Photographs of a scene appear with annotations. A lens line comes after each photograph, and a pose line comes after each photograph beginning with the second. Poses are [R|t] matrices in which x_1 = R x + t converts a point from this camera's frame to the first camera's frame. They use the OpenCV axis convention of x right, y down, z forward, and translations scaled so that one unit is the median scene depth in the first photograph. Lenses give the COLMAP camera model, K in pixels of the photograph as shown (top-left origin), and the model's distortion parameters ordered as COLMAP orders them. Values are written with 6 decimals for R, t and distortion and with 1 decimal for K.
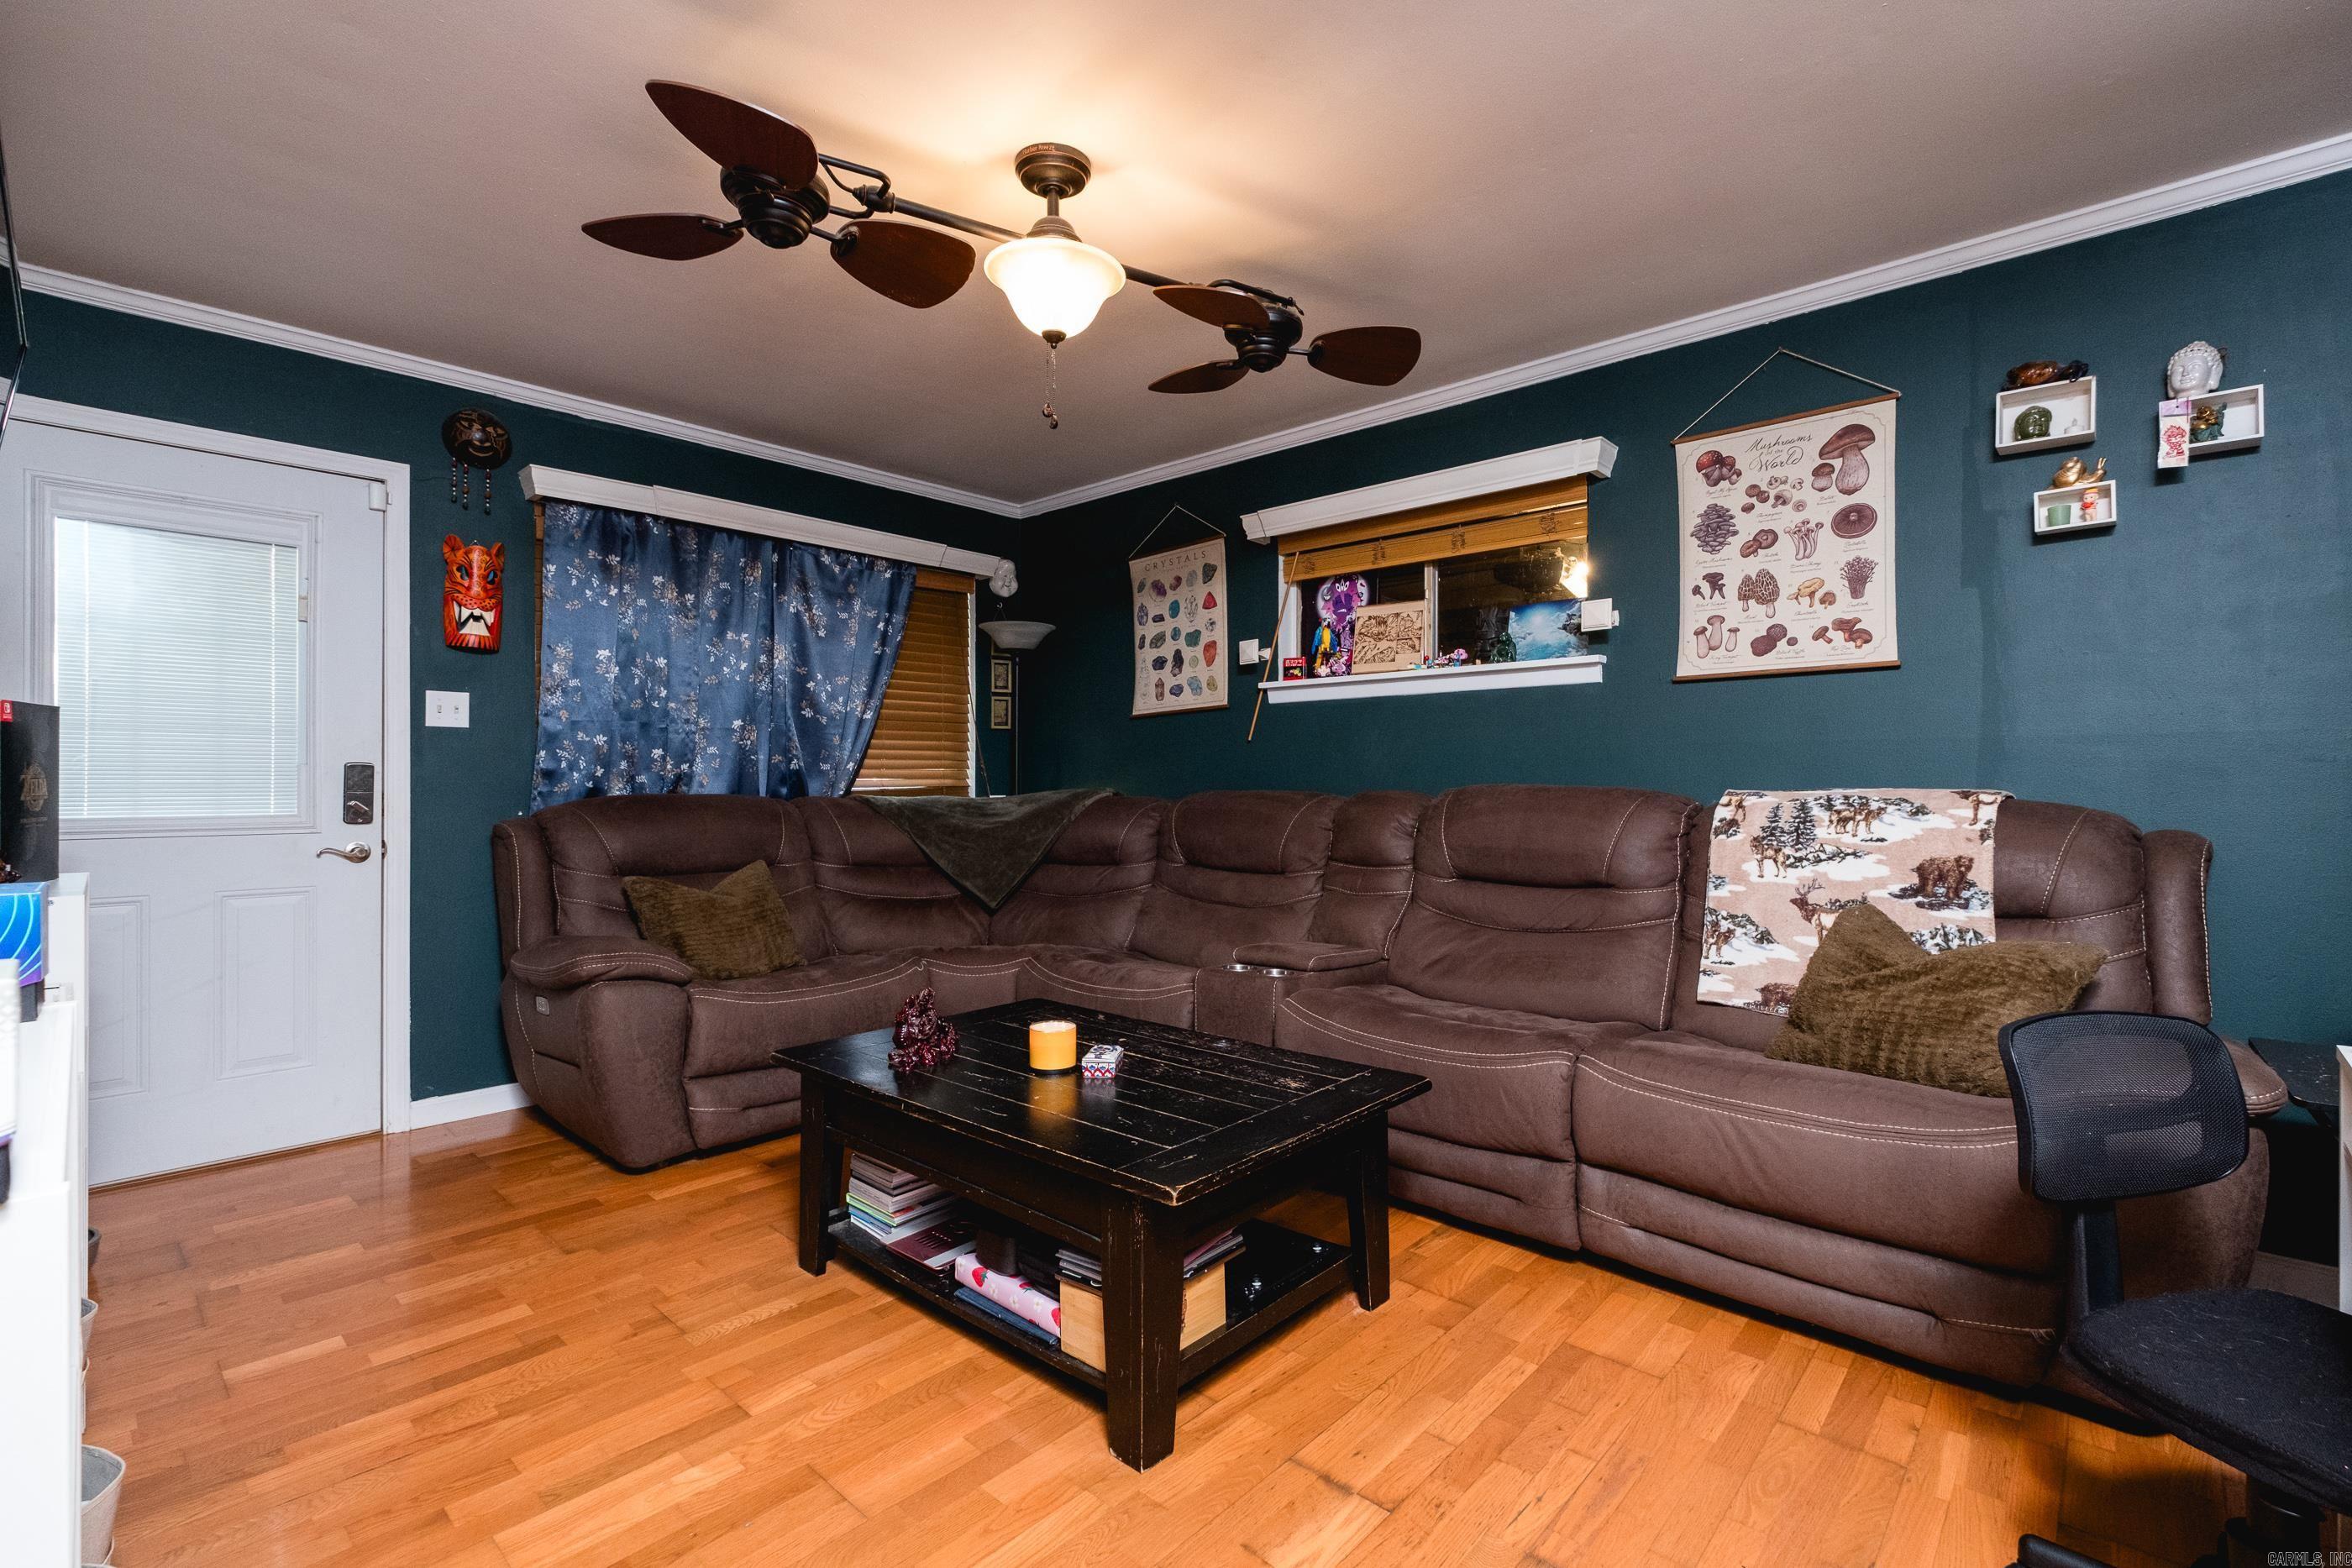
lens RADIAL K [[1021.4, 0, 1175.6], [0, 1021.4, 785.9], [0, 0, 1]] dist [0.001493, -0.000858]
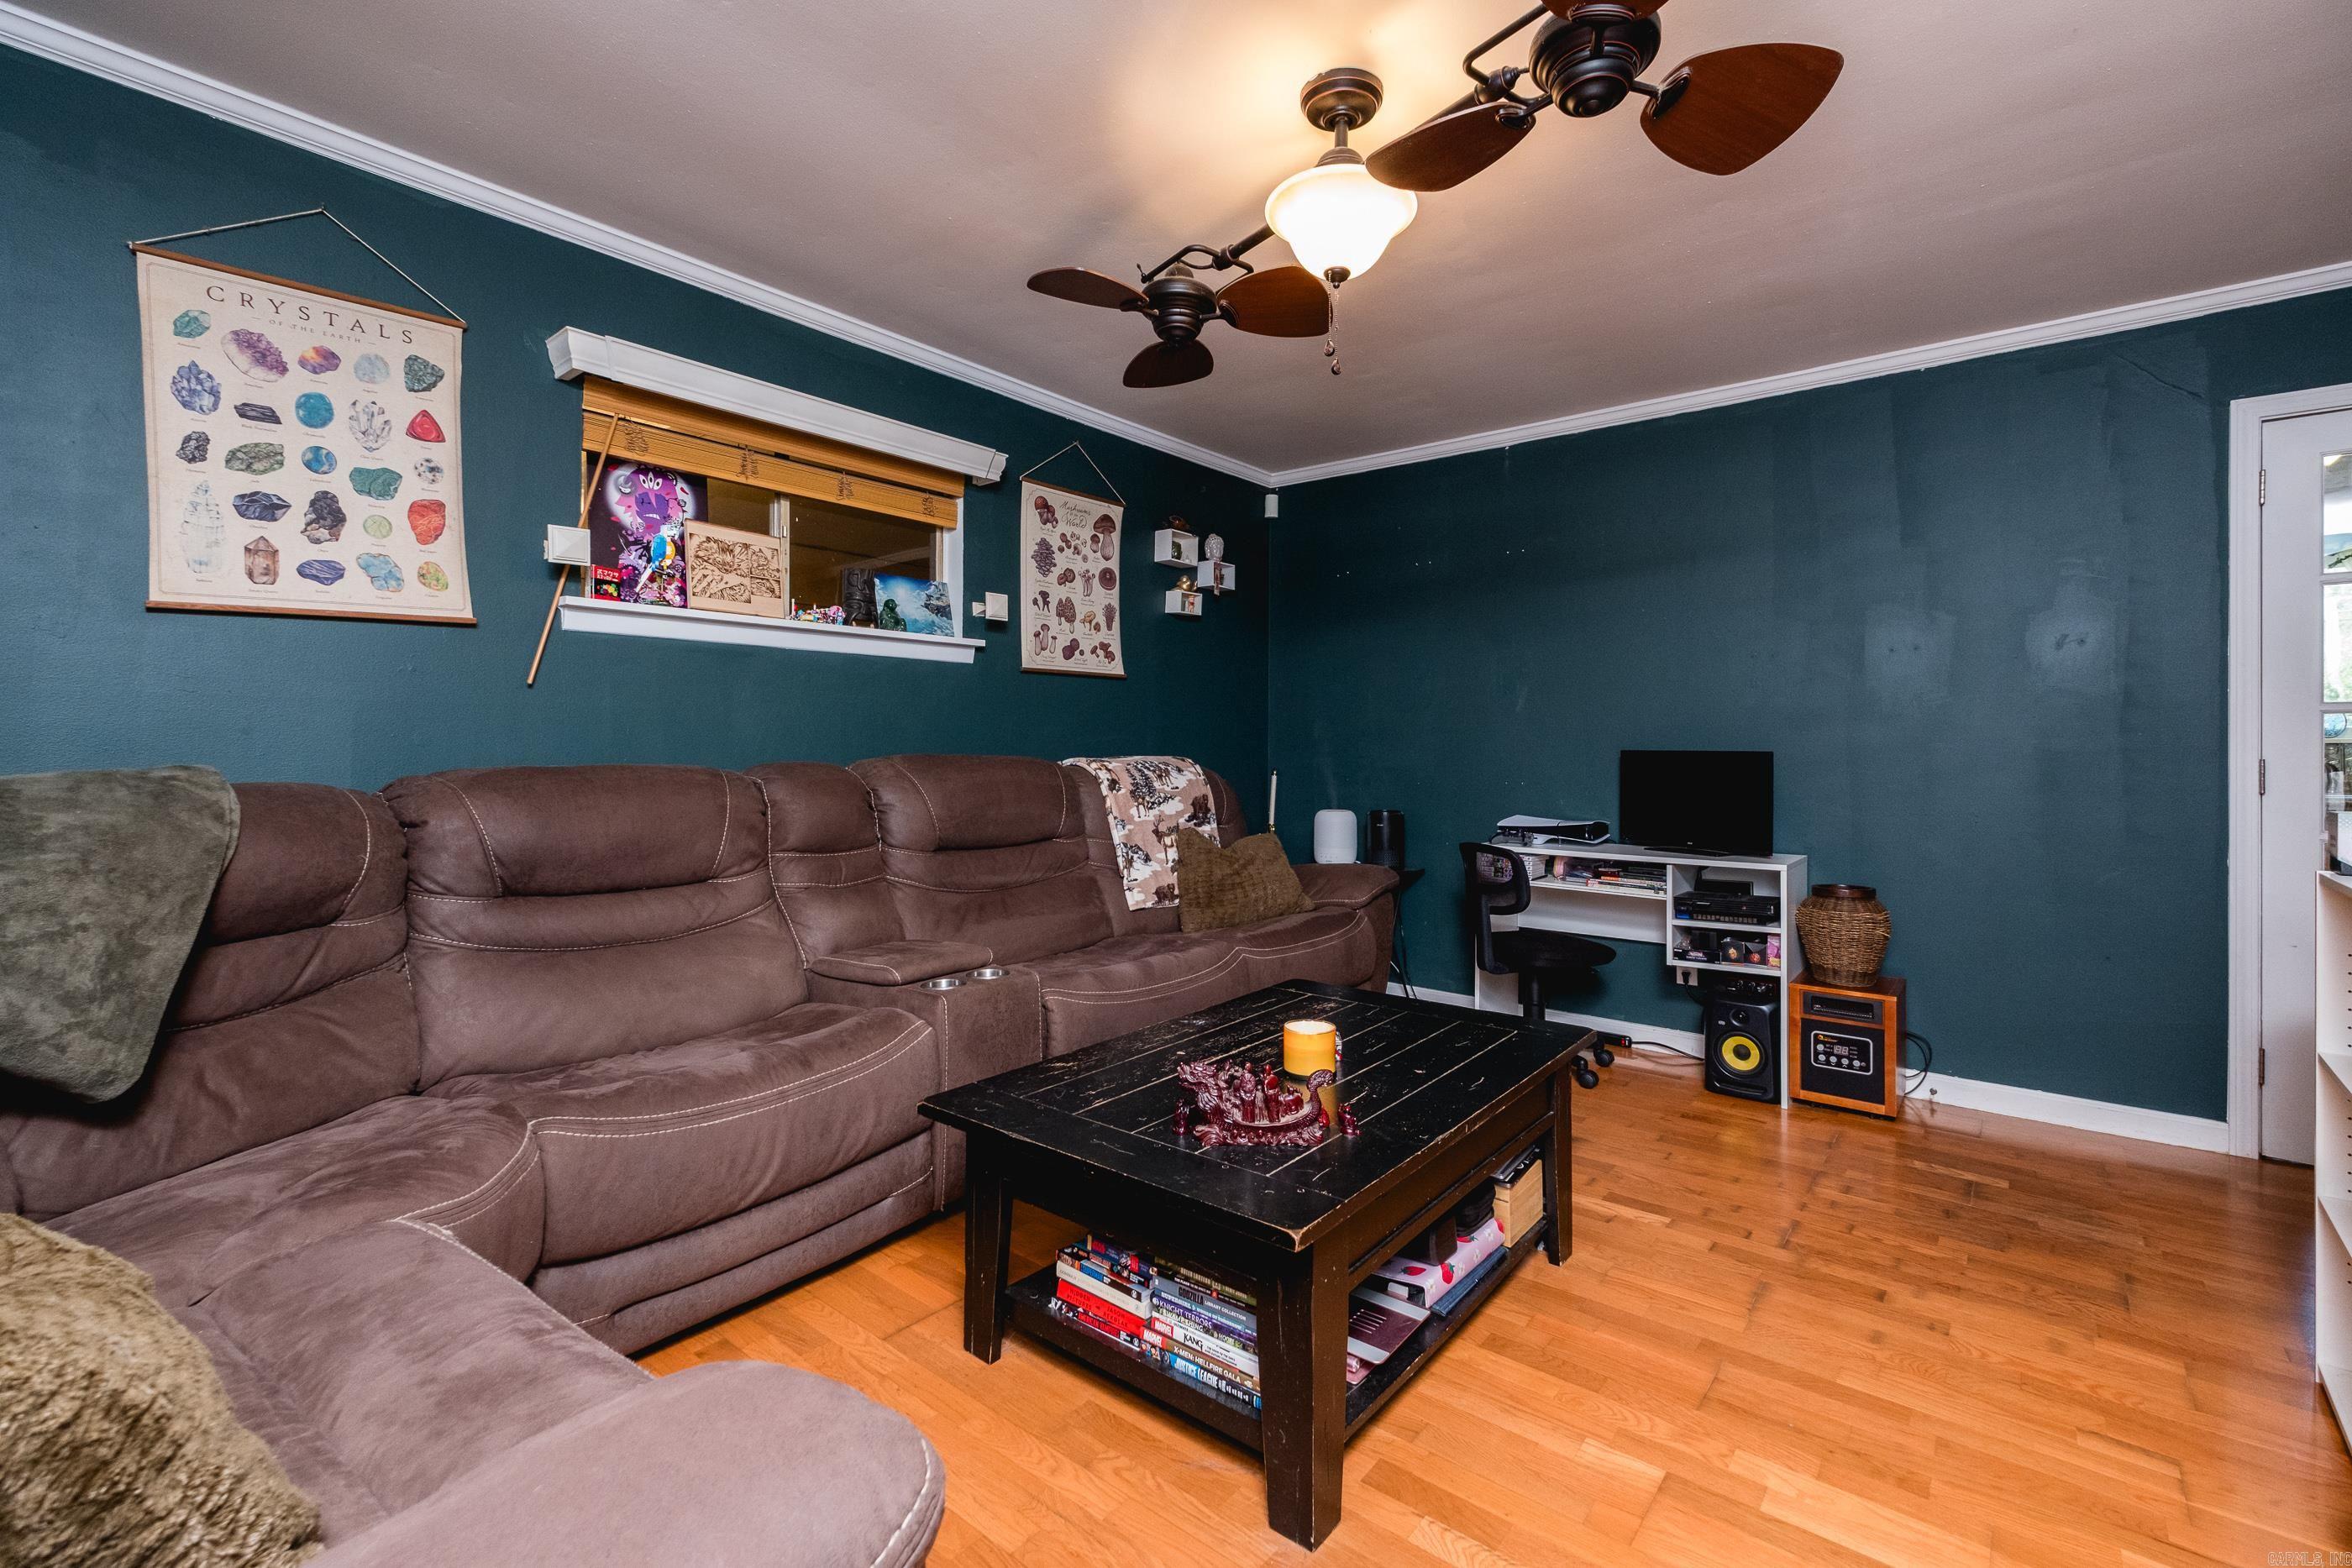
lens RADIAL K [[1021.4, 0, 1183.8], [0, 1021.4, 739.5], [0, 0, 1]] dist [0.001493, -0.000858]
pose [[-0.044706, 0.003466, 0.998994, -0.528307], [-0.005838, 0.999976, -0.003731, -0.010430], [-0.998983, -0.005999, -0.044685, 0.593766]]
